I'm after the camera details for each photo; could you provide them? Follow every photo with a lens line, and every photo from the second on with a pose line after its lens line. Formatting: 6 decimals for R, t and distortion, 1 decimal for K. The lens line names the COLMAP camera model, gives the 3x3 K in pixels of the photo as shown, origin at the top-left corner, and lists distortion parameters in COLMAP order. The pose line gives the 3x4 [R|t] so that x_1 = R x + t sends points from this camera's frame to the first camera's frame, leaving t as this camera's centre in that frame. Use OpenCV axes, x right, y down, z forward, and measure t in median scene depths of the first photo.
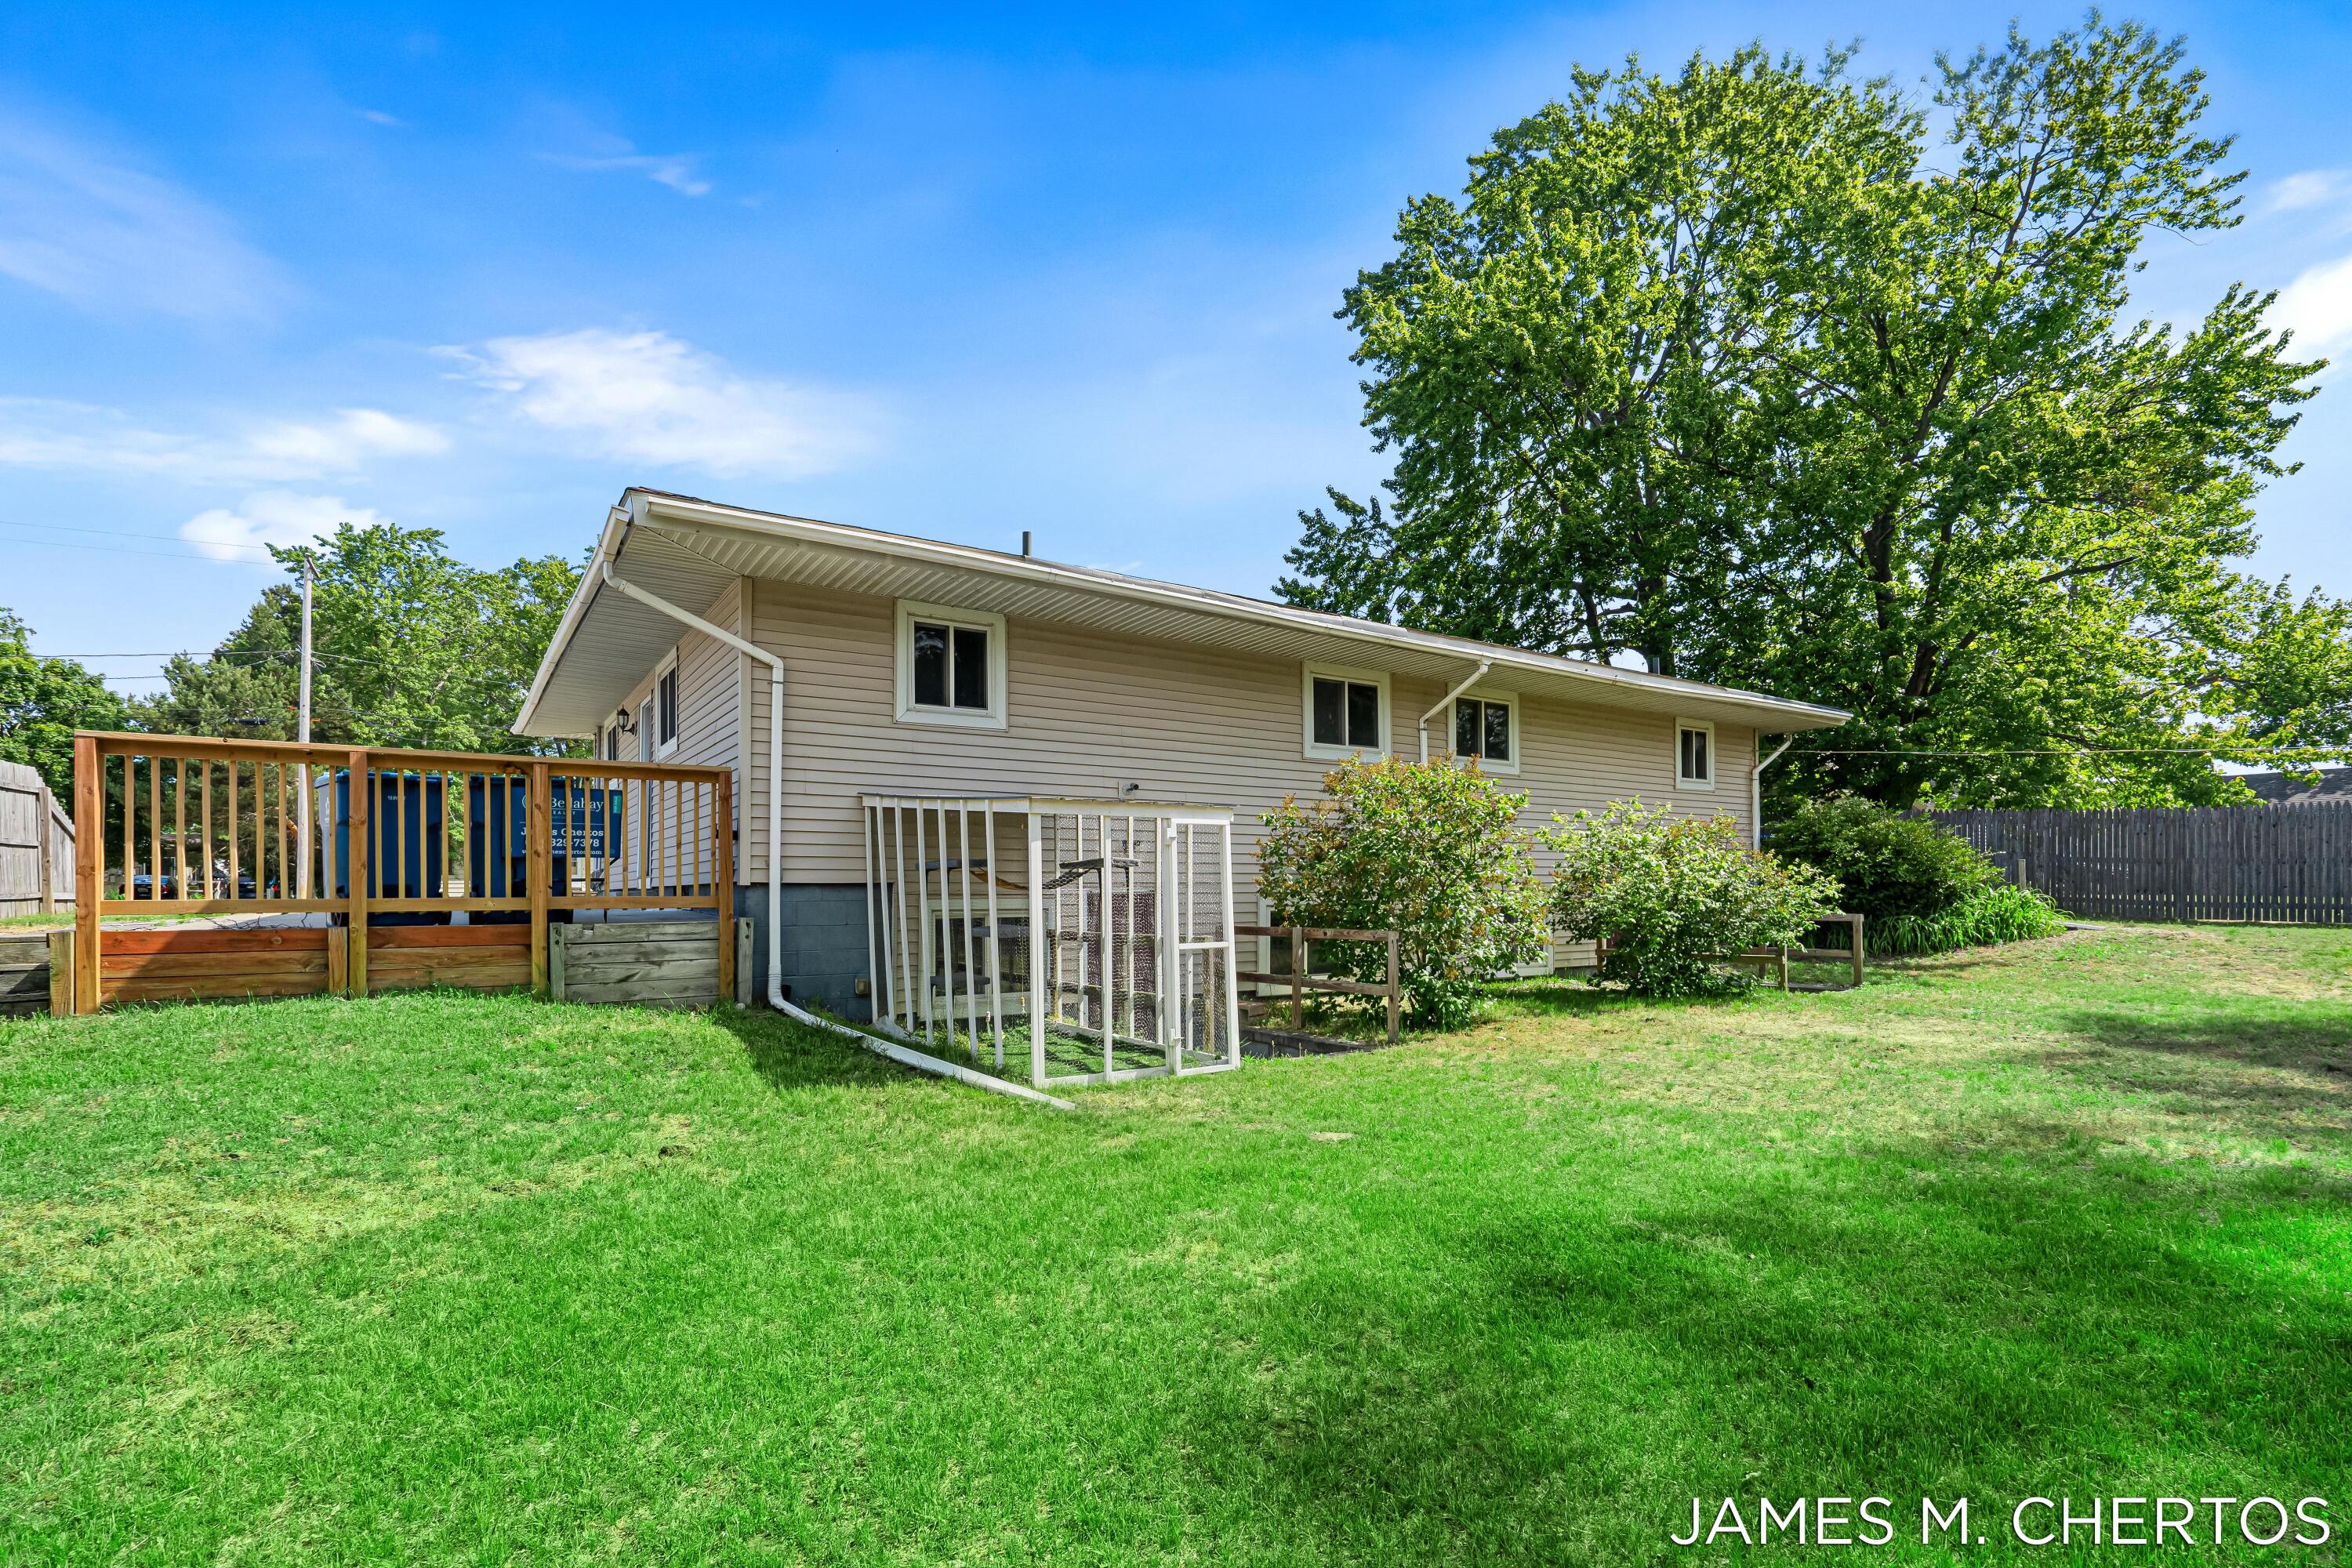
lens RADIAL K [[1114.6, 0, 1180.4], [0, 1114.6, 868.2], [0, 0, 1]] dist [0.000387, -0.000021]
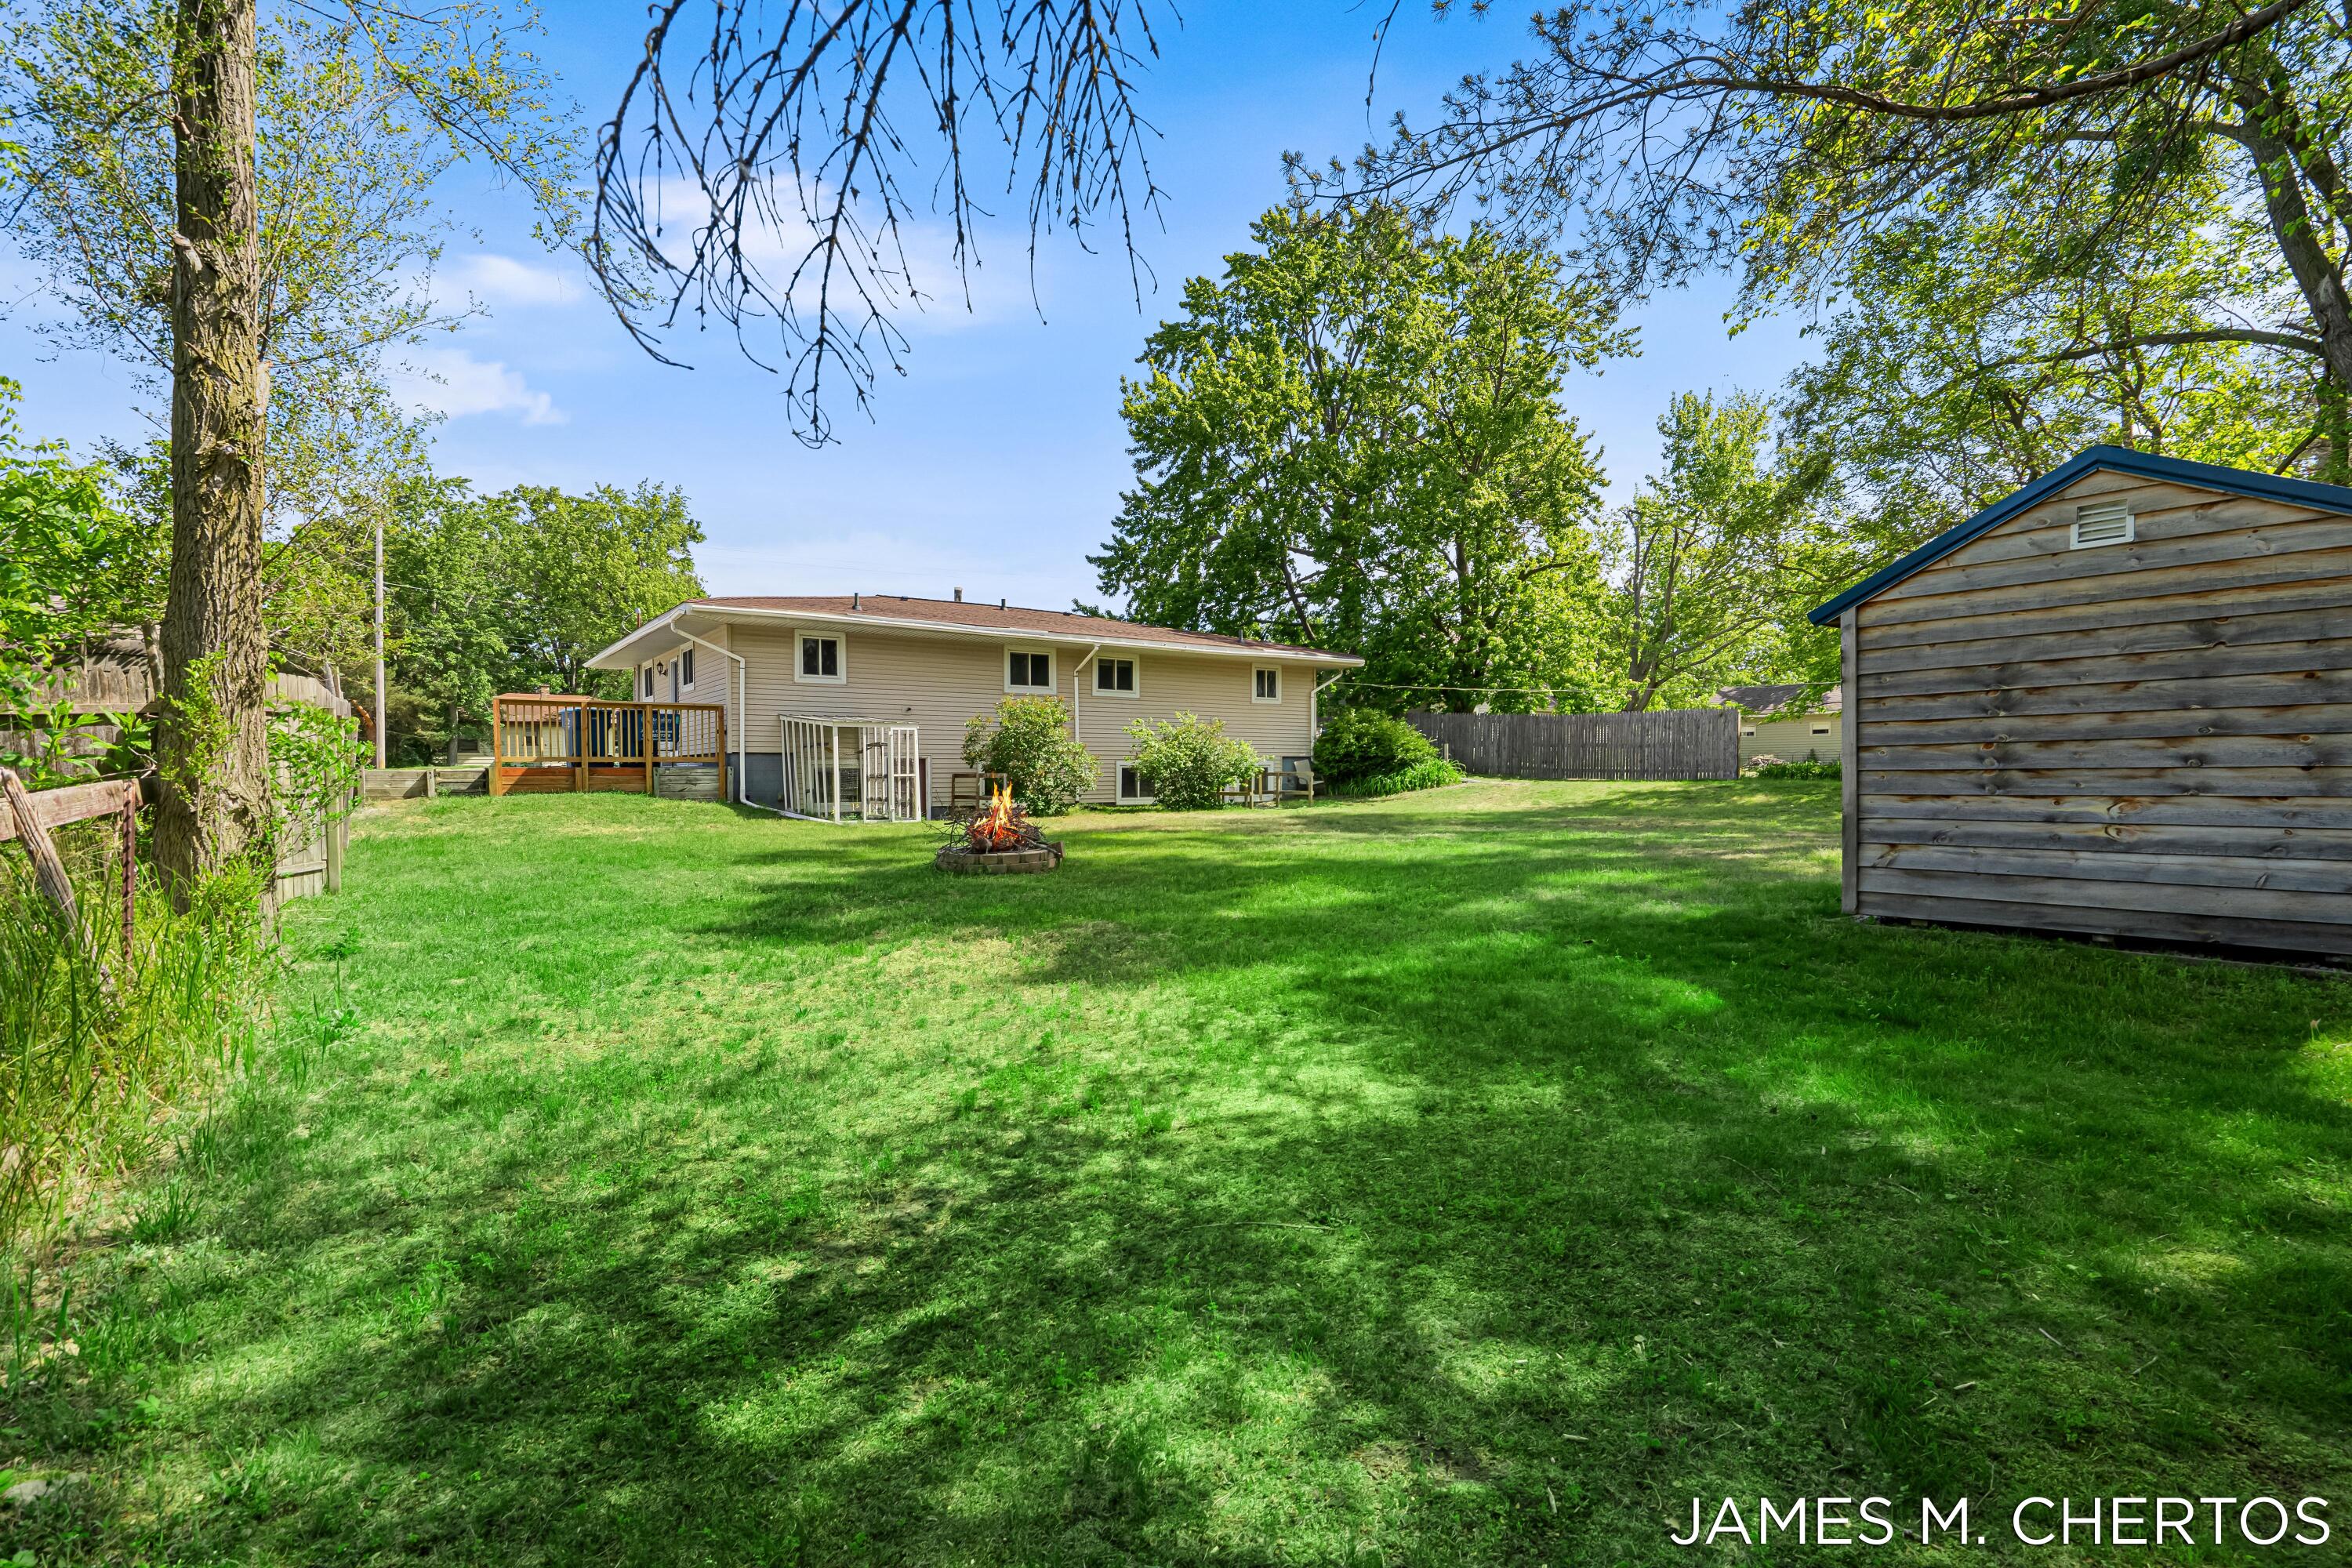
lens RADIAL K [[1068.8, 0, 1169.7], [0, 1068.8, 782.6], [0, 0, 1]] dist [-0.001547, -0.000147]
pose [[0.999451, 0.000949, 0.033105, 0.405730], [-0.001983, 0.999510, 0.031226, 0.004314], [-0.033059, -0.031274, 0.998964, -1.124152]]
